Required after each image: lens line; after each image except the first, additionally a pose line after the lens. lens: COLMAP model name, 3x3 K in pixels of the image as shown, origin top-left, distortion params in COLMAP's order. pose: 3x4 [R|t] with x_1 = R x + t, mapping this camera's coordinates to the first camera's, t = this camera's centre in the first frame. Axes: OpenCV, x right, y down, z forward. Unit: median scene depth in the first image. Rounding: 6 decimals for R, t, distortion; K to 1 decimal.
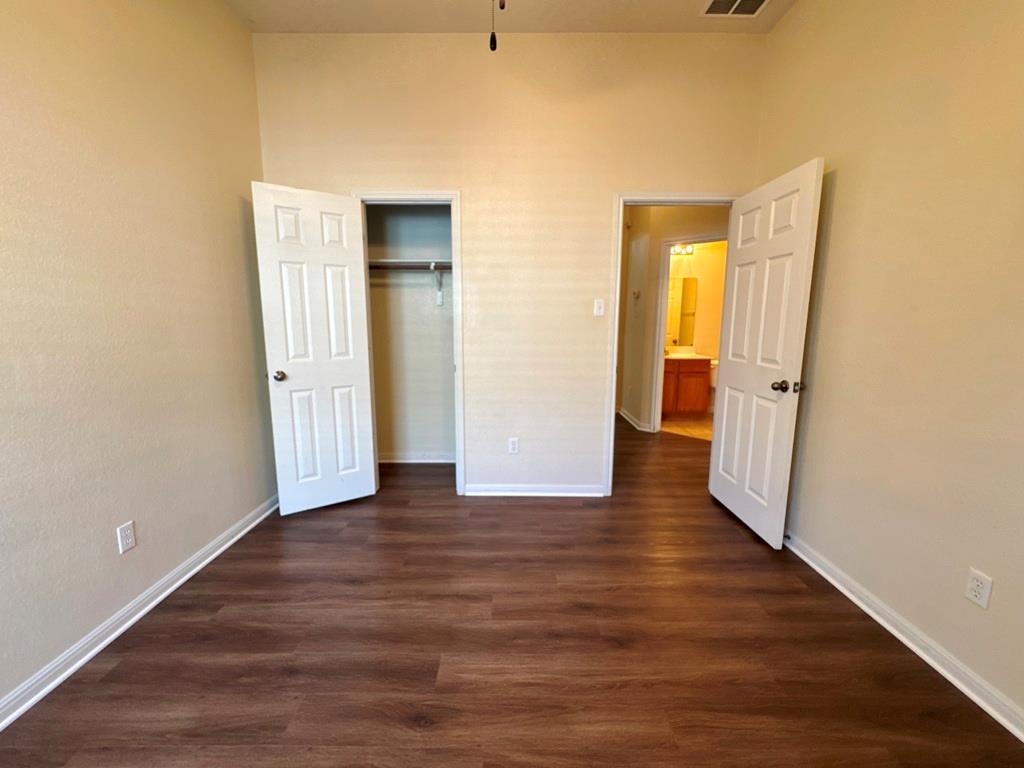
lens RADIAL K [[411.9, 0, 511.4], [0, 411.9, 382.6], [0, 0, 1]] dist [-0.003148, 0.000302]
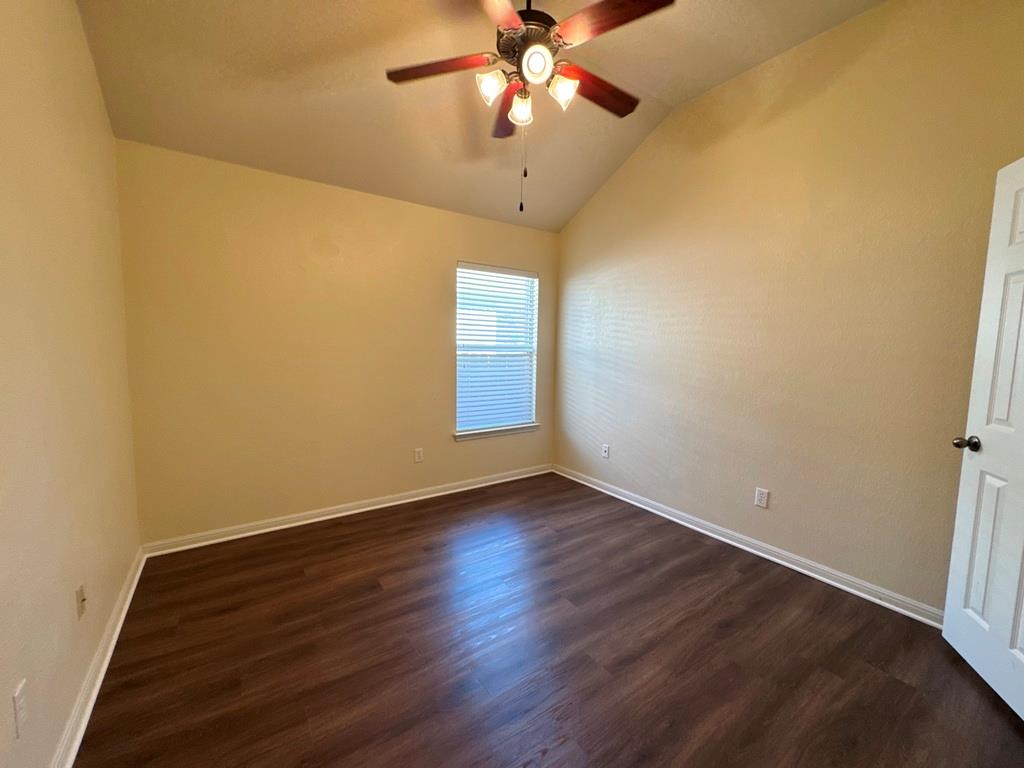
lens RADIAL K [[412.4, 0, 512.8], [0, 412.4, 382.1], [0, 0, 1]] dist [-0.002864, 0.000019]
pose [[-0.817877, 0.038928, -0.574074, 0.476599], [-0.105762, 0.970539, 0.216491, -0.192073], [0.565589, 0.237778, -0.789665, 1.143131]]
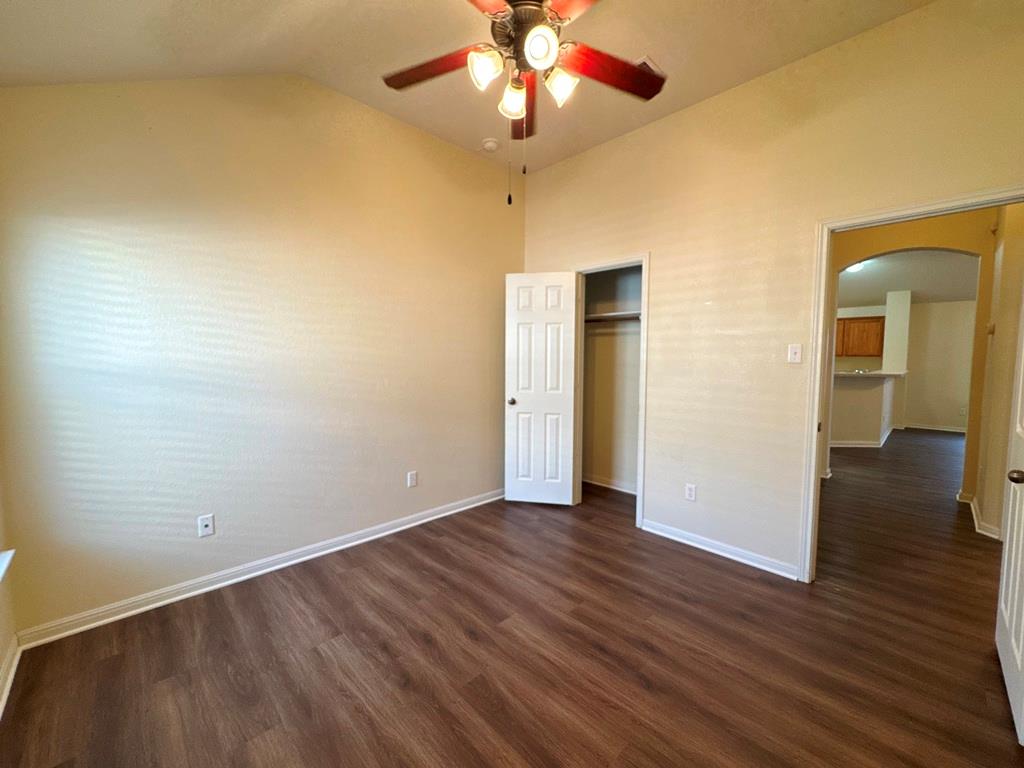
lens RADIAL K [[411.9, 0, 511.4], [0, 411.9, 382.6], [0, 0, 1]] dist [-0.003148, 0.000302]
pose [[0.698013, 0.045794, -0.714619, 0.494200], [-0.113025, 0.992489, -0.046799, -0.014511], [0.707109, 0.113437, 0.697947, -0.021401]]
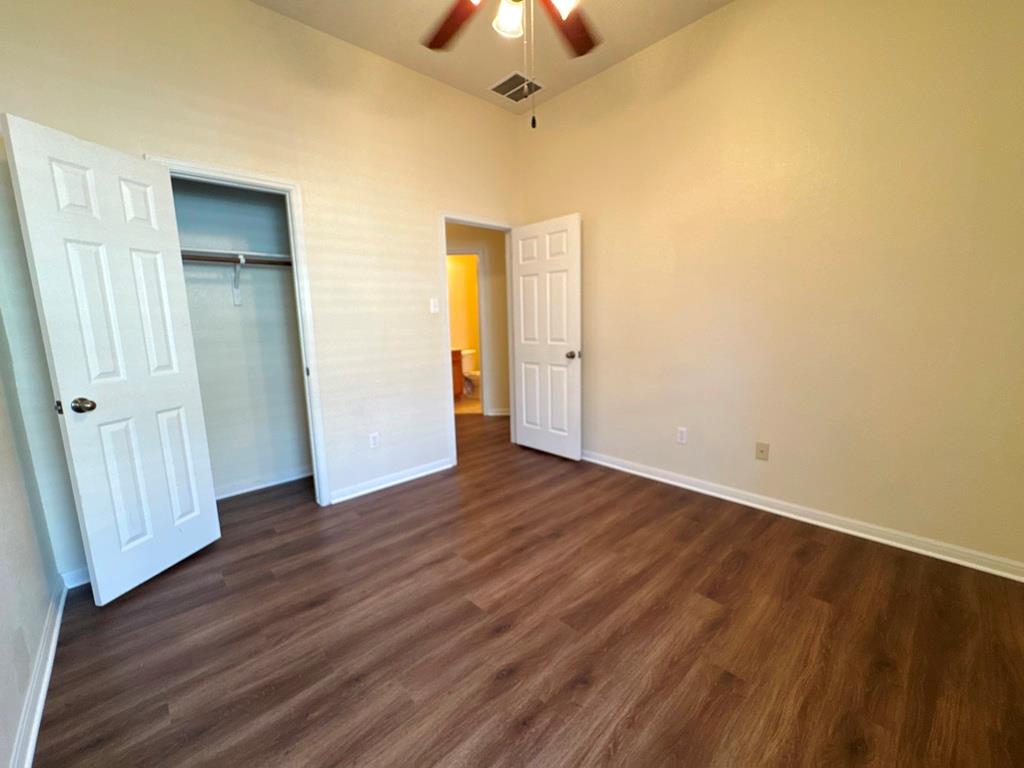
lens RADIAL K [[411.9, 0, 511.4], [0, 411.9, 382.6], [0, 0, 1]] dist [-0.003148, 0.000302]
pose [[0.730635, -0.127052, 0.670843, -0.519849], [0.133025, 0.990194, 0.042653, 0.013756], [-0.669684, 0.058075, 0.740372, 0.002066]]
